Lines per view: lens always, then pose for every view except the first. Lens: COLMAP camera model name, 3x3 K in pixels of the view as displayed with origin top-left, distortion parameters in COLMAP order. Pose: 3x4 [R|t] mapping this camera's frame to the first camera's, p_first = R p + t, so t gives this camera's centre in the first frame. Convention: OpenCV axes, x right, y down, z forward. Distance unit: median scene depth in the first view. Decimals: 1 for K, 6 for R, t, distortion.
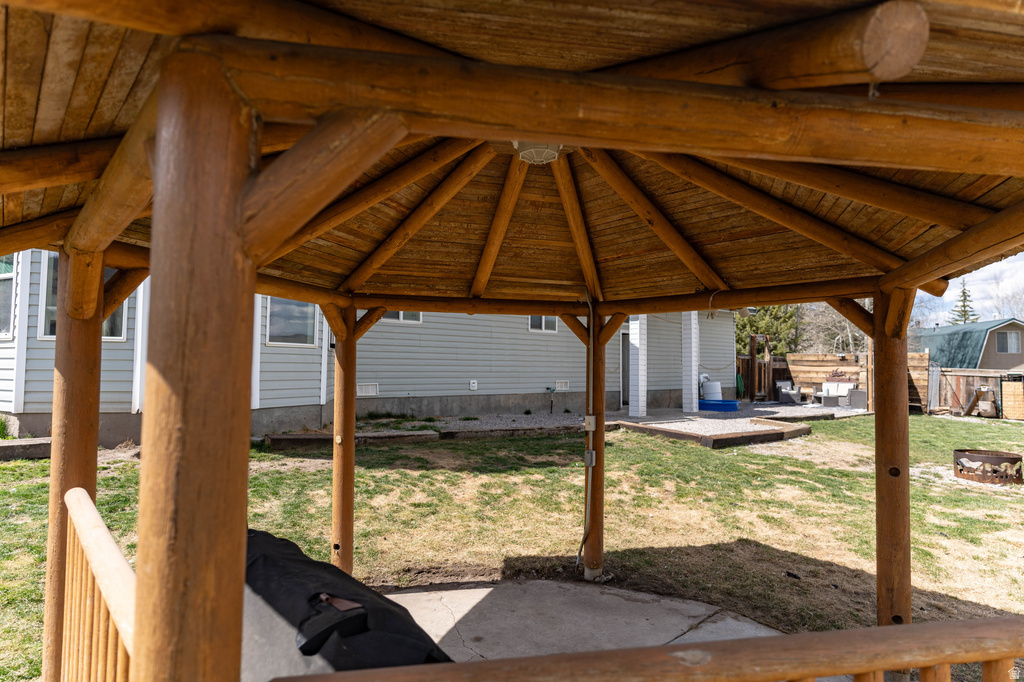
lens RADIAL K [[570.1, 0, 509.5], [0, 570.1, 337.7], [0, 0, 1]] dist [0.000583, -0.000168]
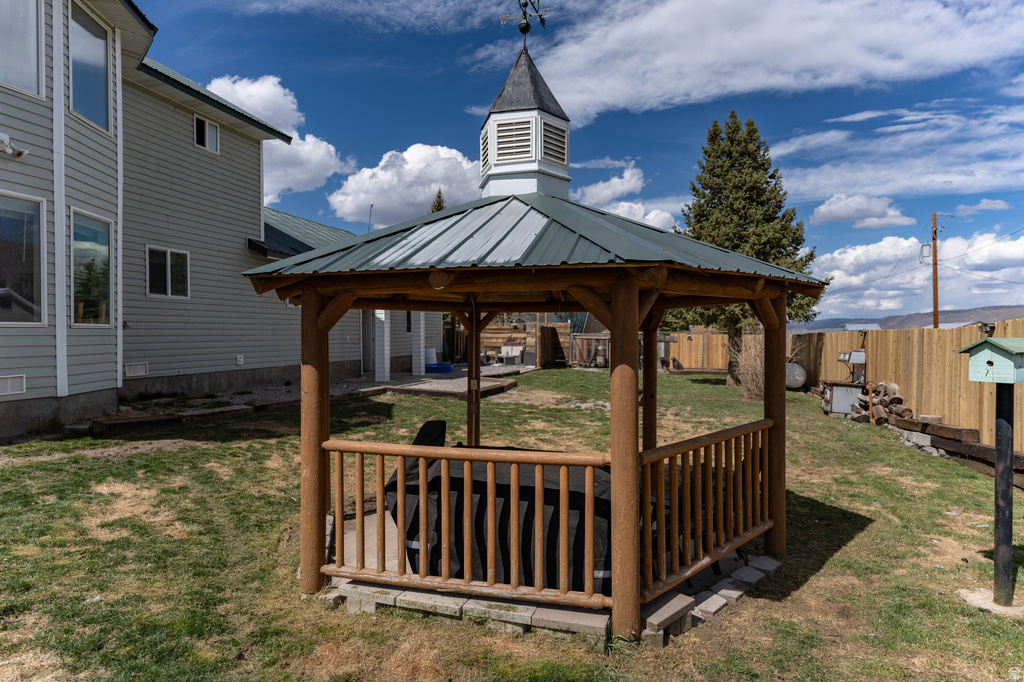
lens RADIAL K [[570.1, 0, 509.5], [0, 570.1, 337.7], [0, 0, 1]] dist [0.000583, -0.000168]
pose [[0.834225, -0.018325, 0.551119, -0.197226], [-0.015941, 0.998228, 0.057322, -0.019613], [-0.551194, -0.056605, 0.832455, -0.093788]]
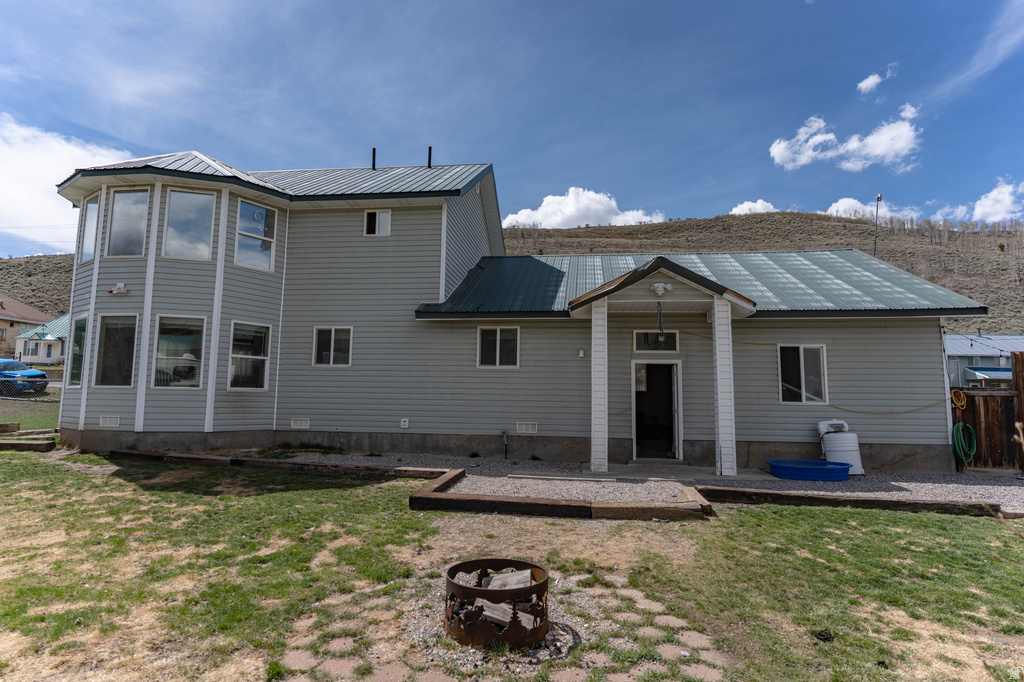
lens RADIAL K [[570.1, 0, 509.5], [0, 570.1, 337.7], [0, 0, 1]] dist [0.000583, -0.000168]
pose [[0.673491, -0.087339, -0.734018, 0.743046], [0.030200, 0.995417, -0.090732, 0.025201], [0.738579, 0.038939, 0.673042, 0.393151]]
